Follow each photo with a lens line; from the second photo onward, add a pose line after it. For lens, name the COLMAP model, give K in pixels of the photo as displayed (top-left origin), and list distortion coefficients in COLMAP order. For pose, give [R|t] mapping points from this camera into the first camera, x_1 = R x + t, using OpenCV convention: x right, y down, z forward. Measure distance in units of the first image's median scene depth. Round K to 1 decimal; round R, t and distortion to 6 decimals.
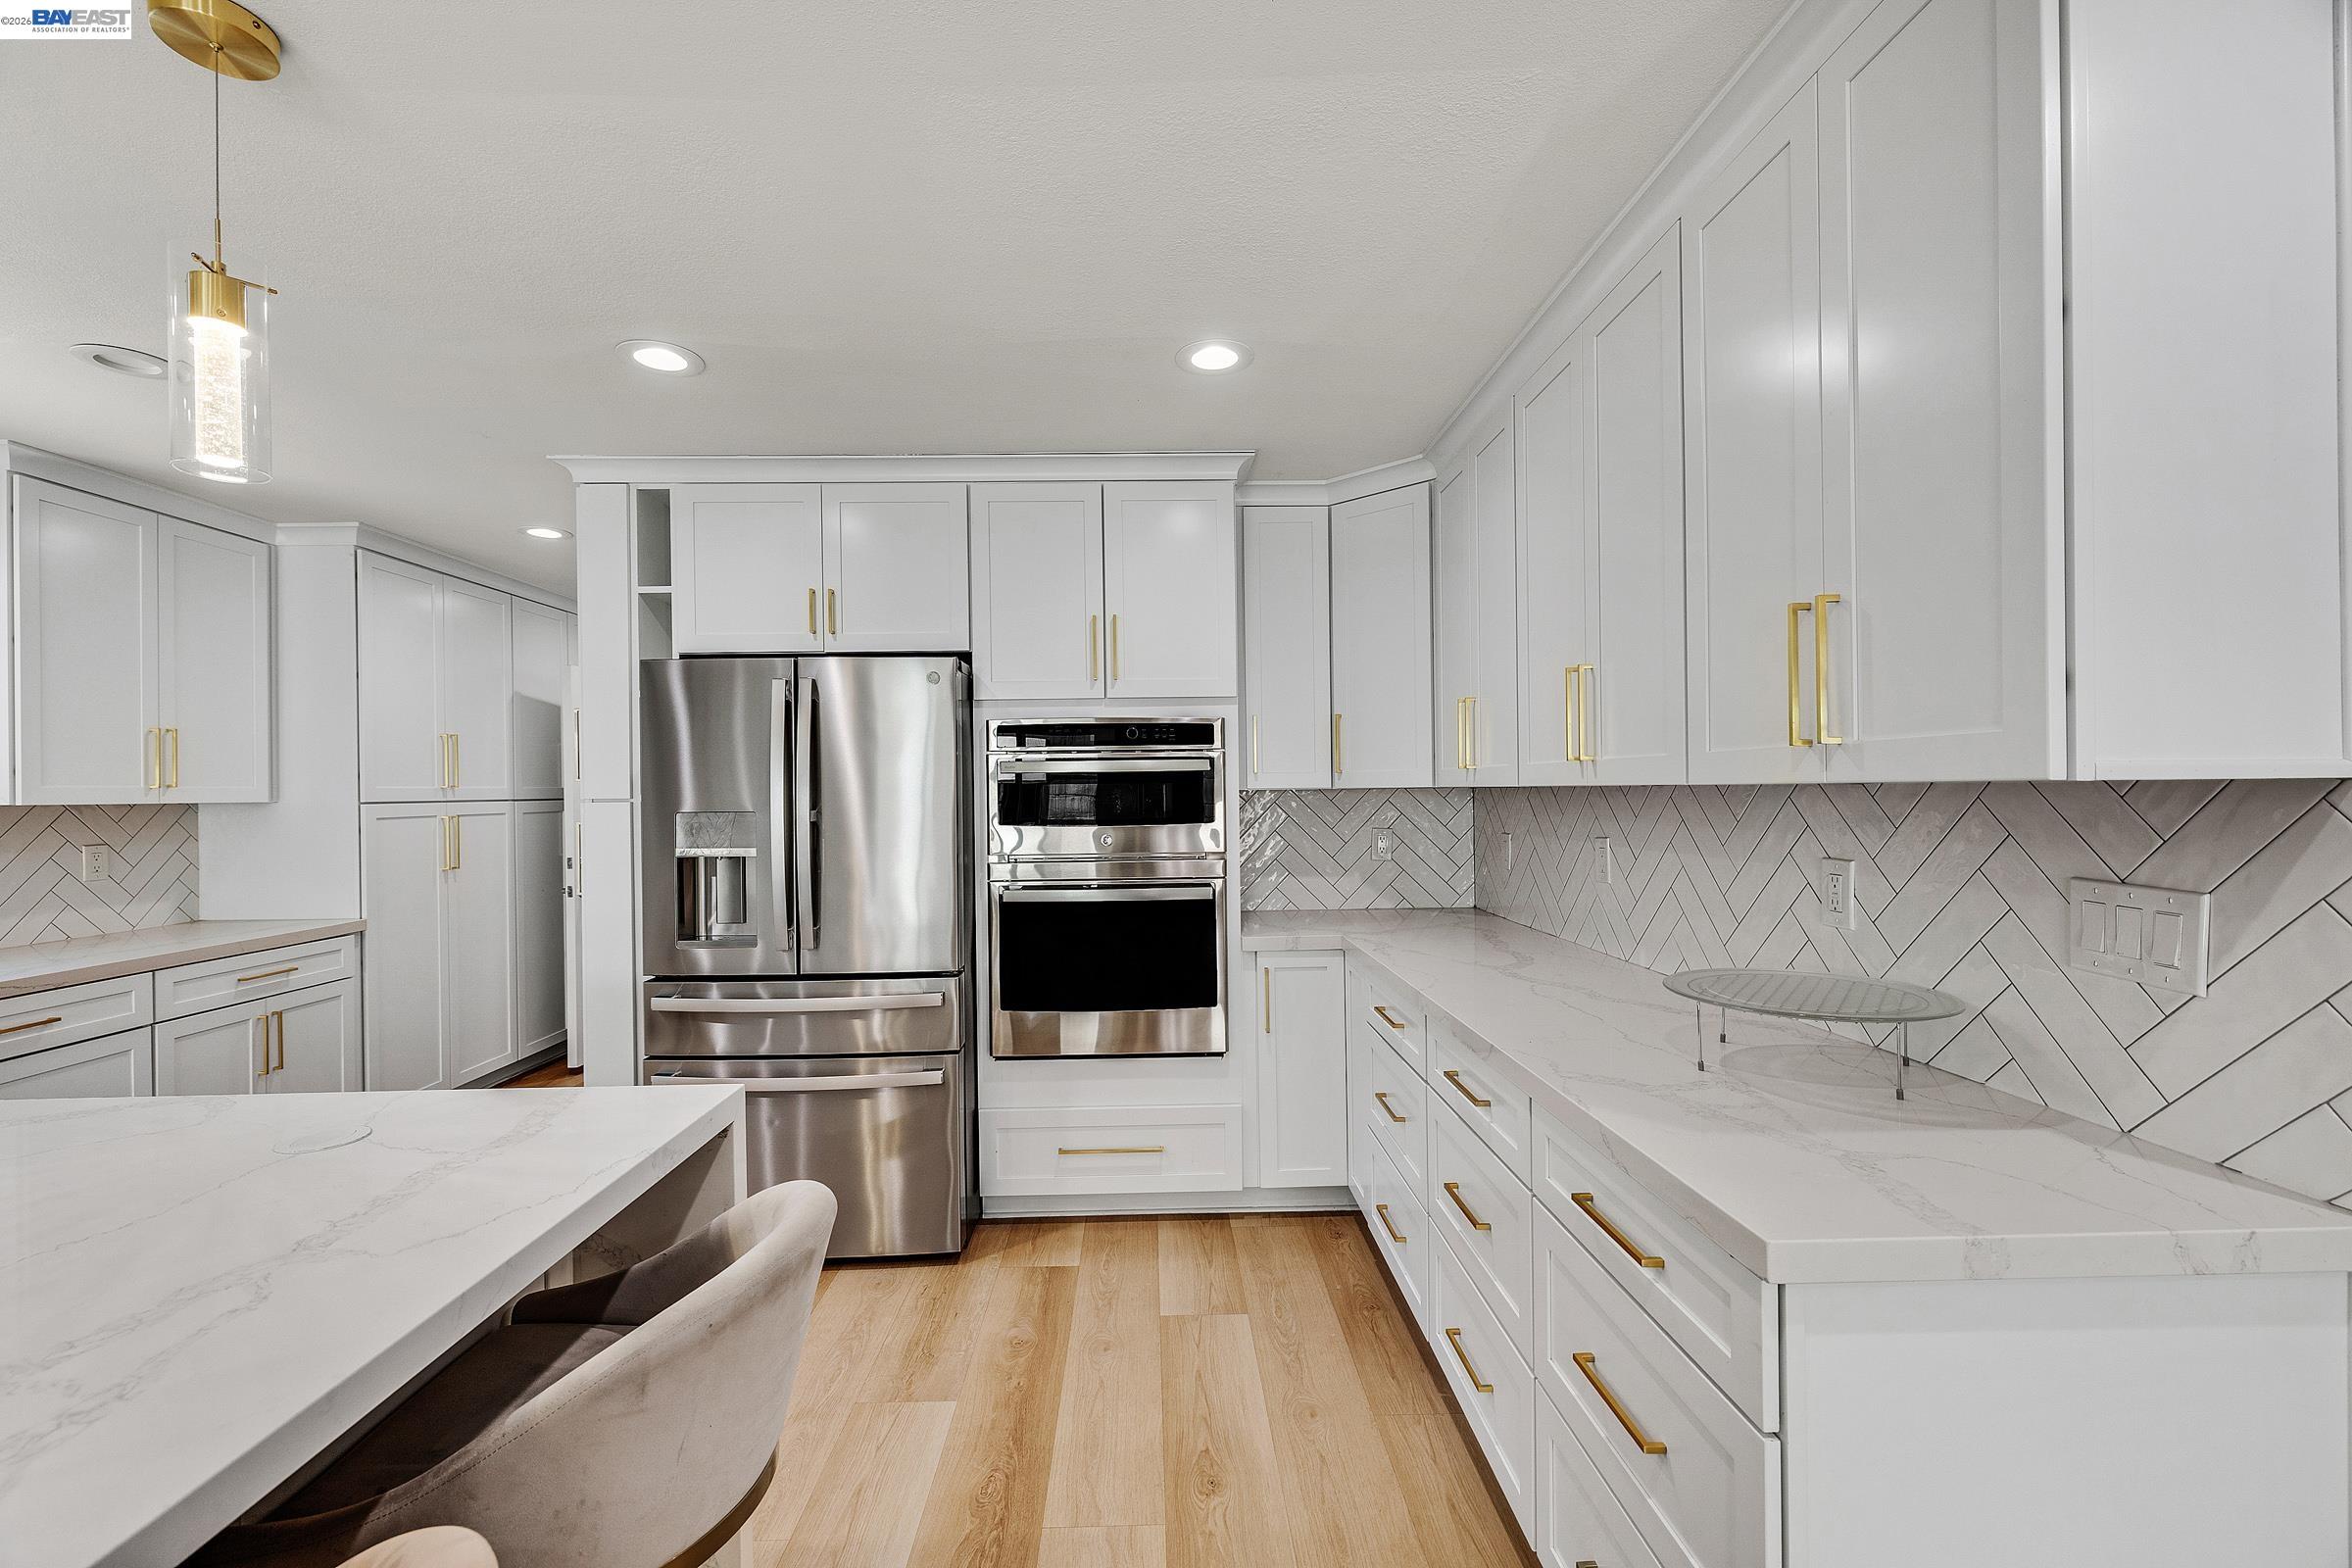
lens RADIAL K [[981.1, 0, 1168.3], [0, 981.1, 793.3], [0, 0, 1]] dist [0.000091, 0.000679]
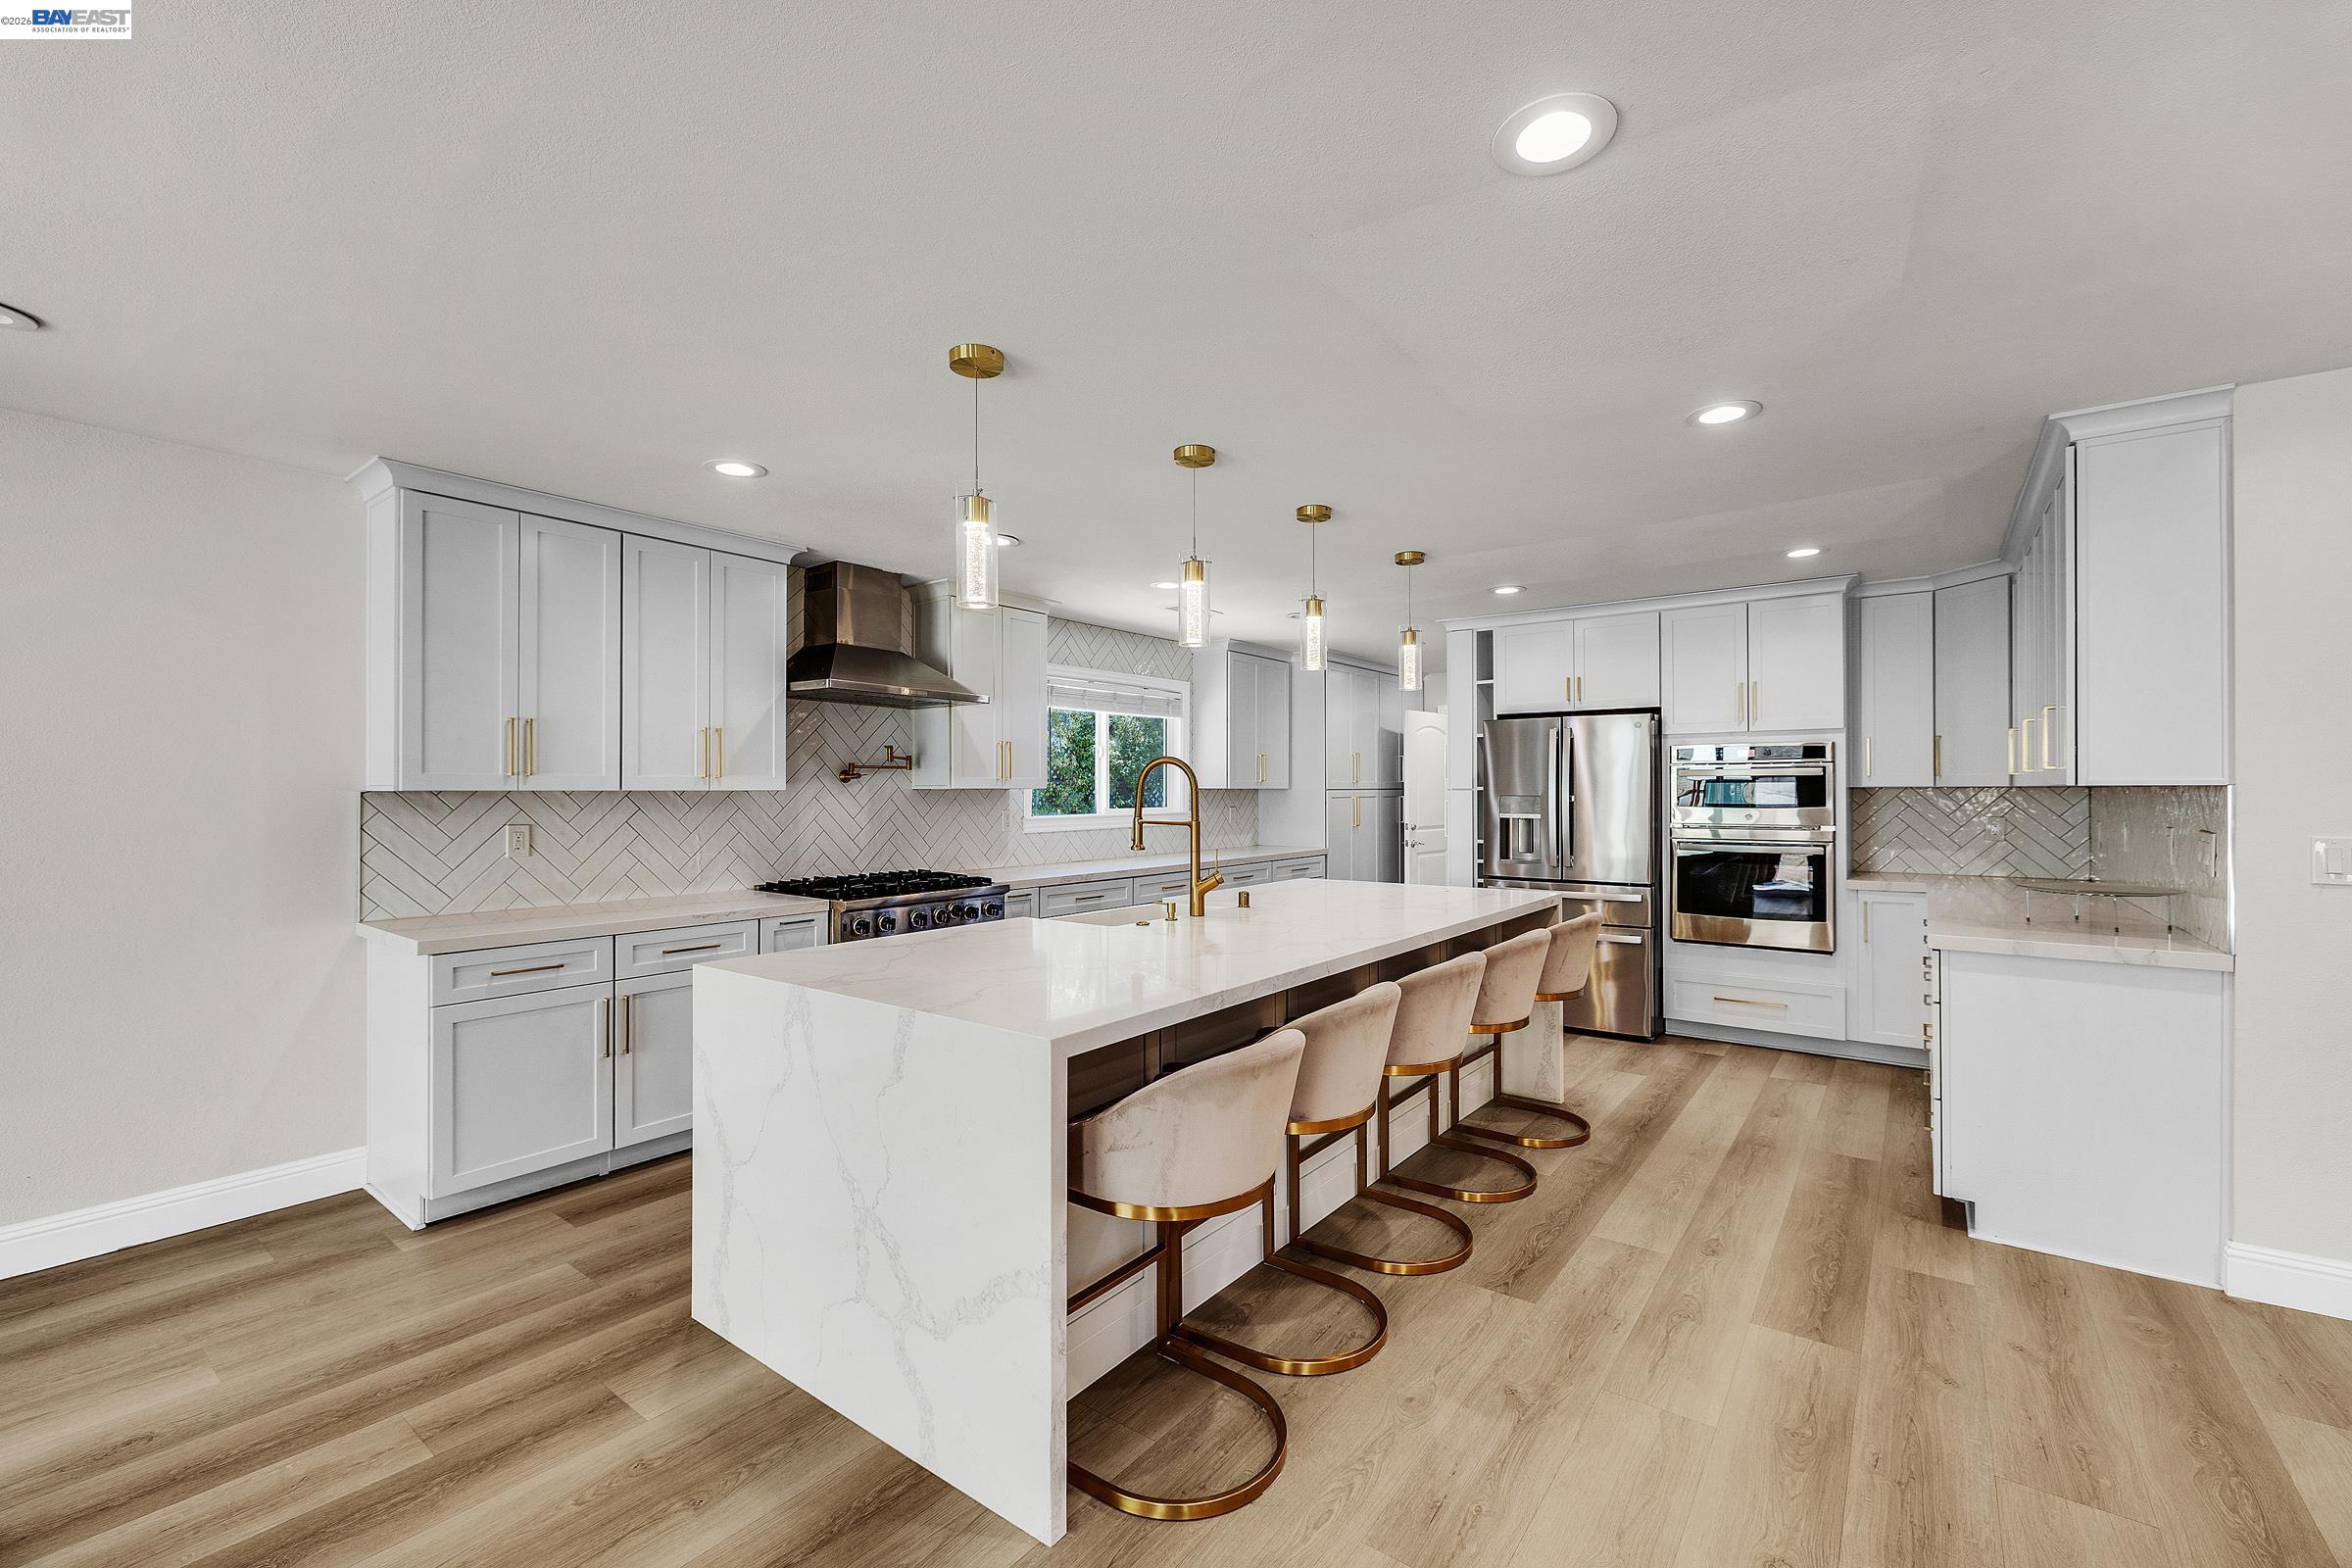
lens RADIAL K [[981.1, 0, 1168.1], [0, 981.1, 785.2], [0, 0, 1]] dist [0.000091, 0.000679]
pose [[0.778282, 0.008289, -0.627861, 0.217816], [-0.009959, 0.999950, 0.000856, 0.003332], [0.627836, 0.005587, 0.778325, -0.925496]]
